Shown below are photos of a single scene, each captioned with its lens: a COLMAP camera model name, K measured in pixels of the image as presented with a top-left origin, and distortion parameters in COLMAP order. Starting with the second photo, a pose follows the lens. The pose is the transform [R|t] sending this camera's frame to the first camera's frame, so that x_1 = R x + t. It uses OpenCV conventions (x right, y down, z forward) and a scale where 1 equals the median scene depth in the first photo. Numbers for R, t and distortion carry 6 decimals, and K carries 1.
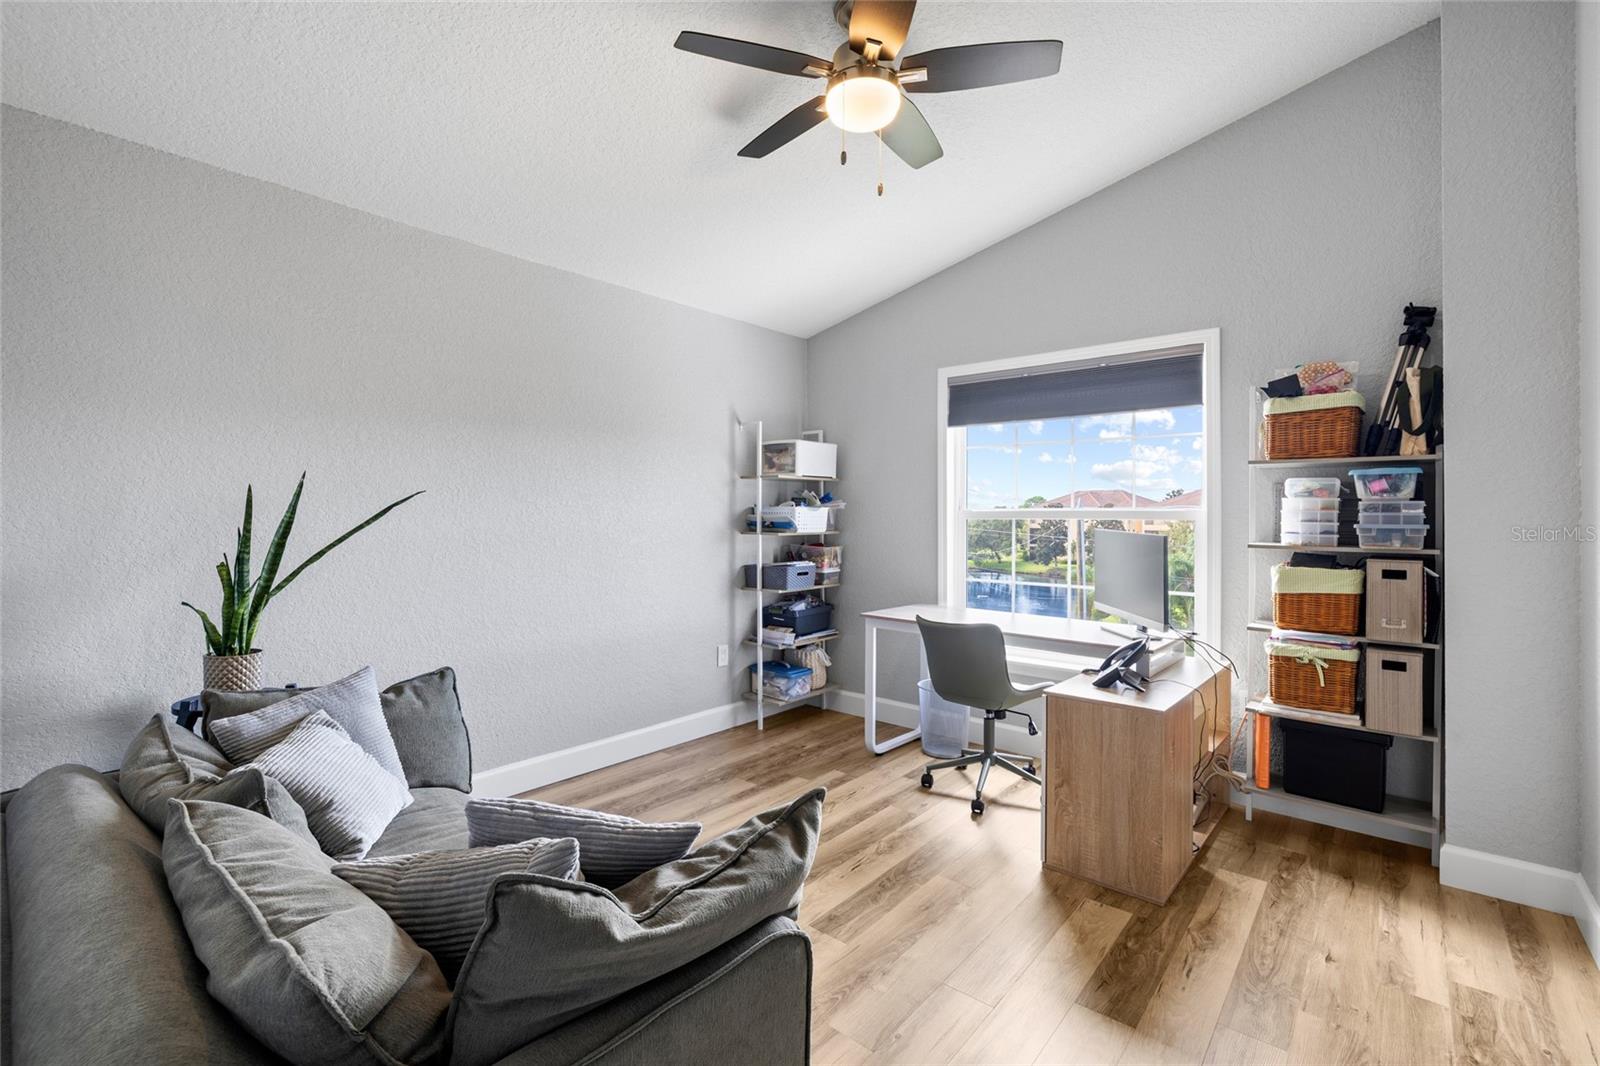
lens RADIAL K [[712.5, 0, 794.0], [0, 712.5, 530.3], [0, 0, 1]] dist [-0.009864, 0.002006]
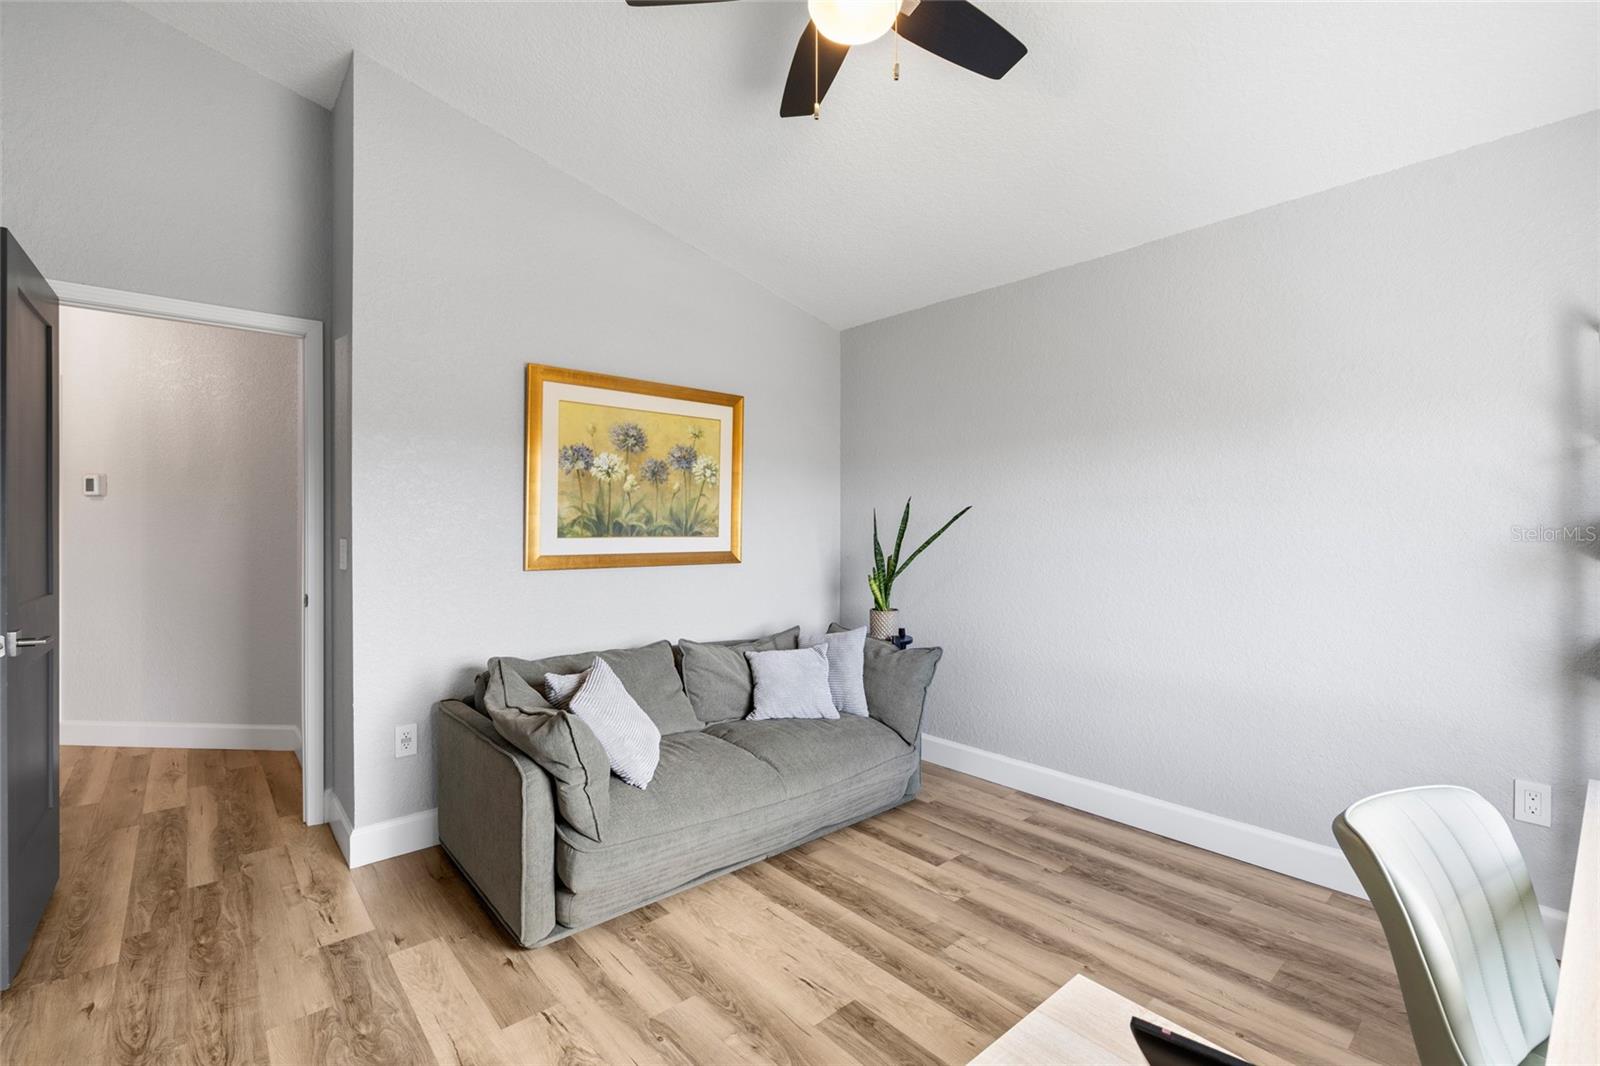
lens RADIAL K [[712.5, 0, 794.4], [0, 712.5, 526.0], [0, 0, 1]] dist [-0.009864, 0.002006]
pose [[-0.146480, 0.000516, -0.989213, 0.566946], [-0.022734, 0.999734, 0.003888, -0.010520], [0.988952, 0.023058, -0.146429, 0.672383]]
